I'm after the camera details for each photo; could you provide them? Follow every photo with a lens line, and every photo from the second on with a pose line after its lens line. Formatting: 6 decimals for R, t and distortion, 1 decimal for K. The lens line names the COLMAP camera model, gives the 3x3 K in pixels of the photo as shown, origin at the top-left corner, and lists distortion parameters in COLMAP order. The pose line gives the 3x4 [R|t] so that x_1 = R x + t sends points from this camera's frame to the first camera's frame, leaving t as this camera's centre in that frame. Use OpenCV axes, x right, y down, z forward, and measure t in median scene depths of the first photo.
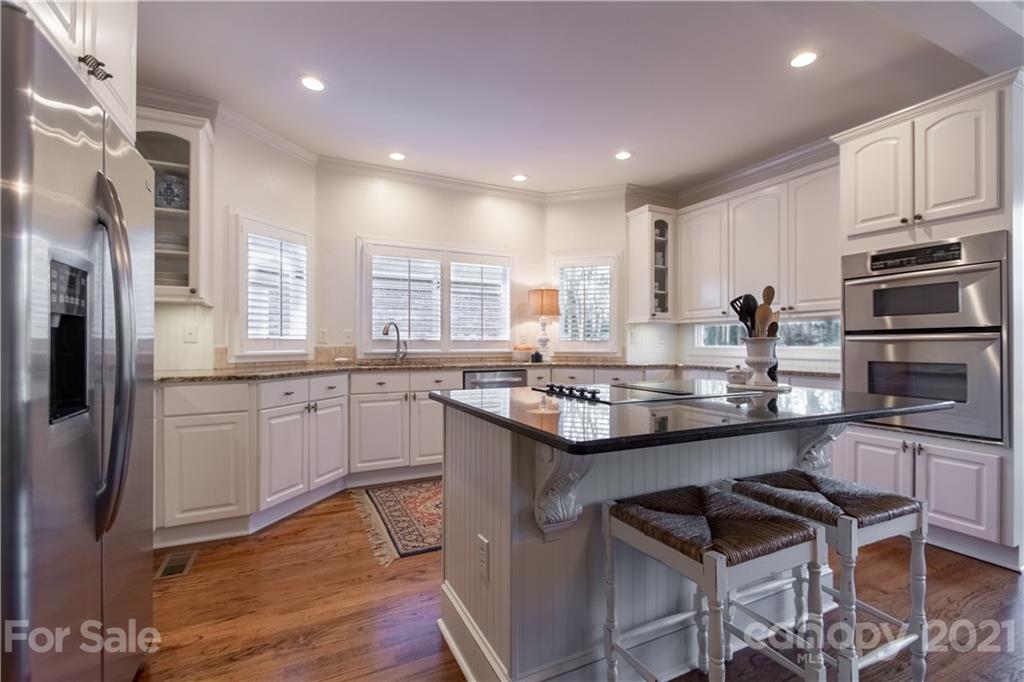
lens RADIAL K [[461.4, 0, 510.7], [0, 461.4, 336.8], [0, 0, 1]] dist [-0.000134, 0.000090]
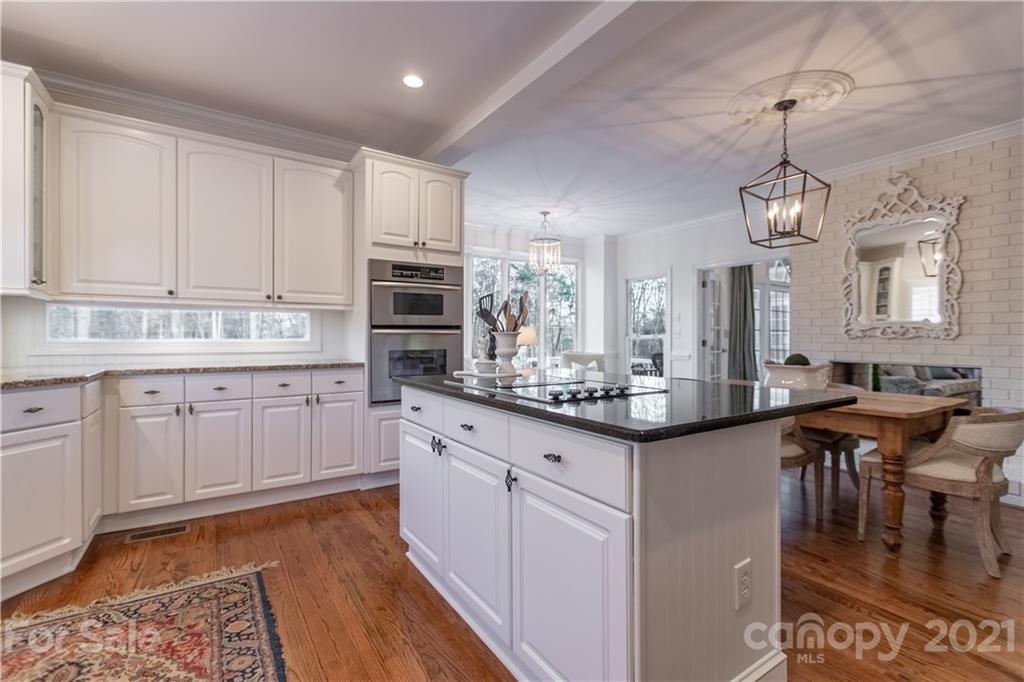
lens RADIAL K [[453.8, 0, 523.4], [0, 453.8, 338.0], [0, 0, 1]] dist [0.000429, 0.000095]
pose [[-0.143818, -0.005961, 0.989586, -0.314592], [-0.014080, 0.999893, 0.003976, 0.006766], [-0.989504, -0.013362, -0.143887, 0.571276]]
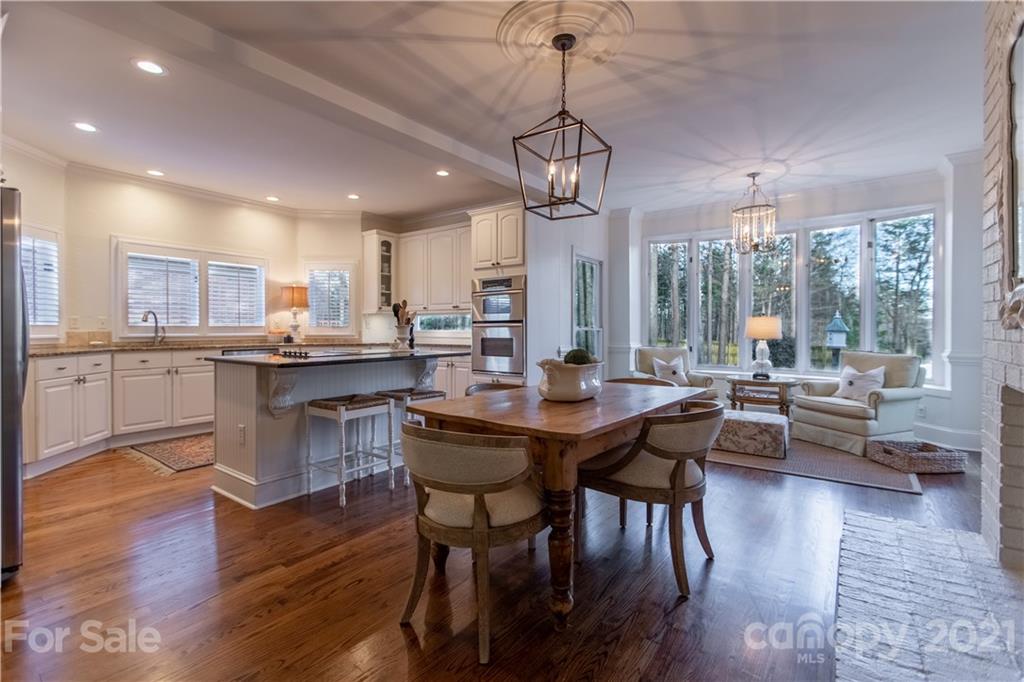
lens RADIAL K [[462.6, 0, 513.8], [0, 462.6, 330.2], [0, 0, 1]] dist [0.002164, 0.000288]
pose [[0.888671, -0.003496, 0.458532, 0.026317], [-0.004734, 0.999848, 0.016798, -0.006364], [-0.458521, -0.017099, 0.888519, -0.496584]]
